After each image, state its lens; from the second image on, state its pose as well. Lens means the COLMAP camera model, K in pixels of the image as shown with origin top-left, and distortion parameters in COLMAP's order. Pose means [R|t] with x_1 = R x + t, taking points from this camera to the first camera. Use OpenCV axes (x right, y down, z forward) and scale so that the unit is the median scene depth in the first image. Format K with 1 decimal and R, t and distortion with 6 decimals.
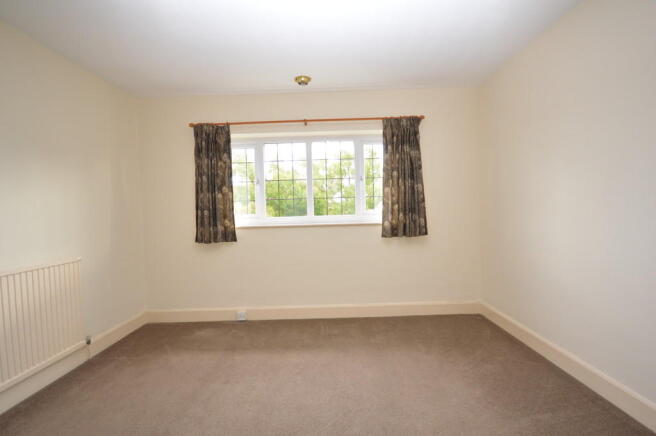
lens RADIAL K [[296.3, 0, 329.4], [0, 296.3, 215.6], [0, 0, 1]] dist [-0.000026, -0.000460]
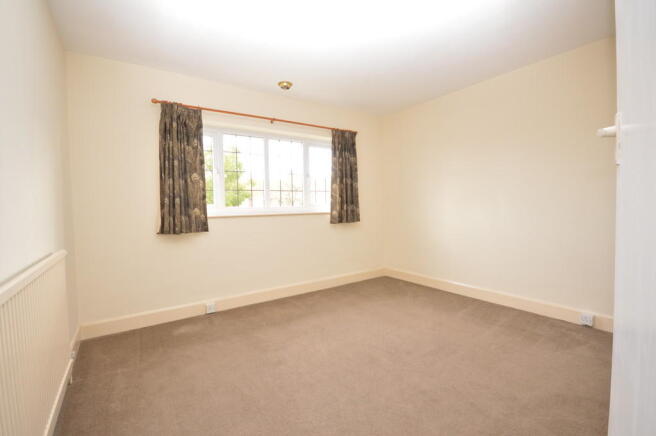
lens RADIAL K [[296.3, 0, 330.0], [0, 296.3, 216.6], [0, 0, 1]] dist [-0.000026, -0.000460]
pose [[0.817328, -0.008495, 0.576111, -0.551462], [0.007676, 0.999963, 0.003853, 0.038913], [-0.576122, 0.001273, 0.817363, -0.020499]]
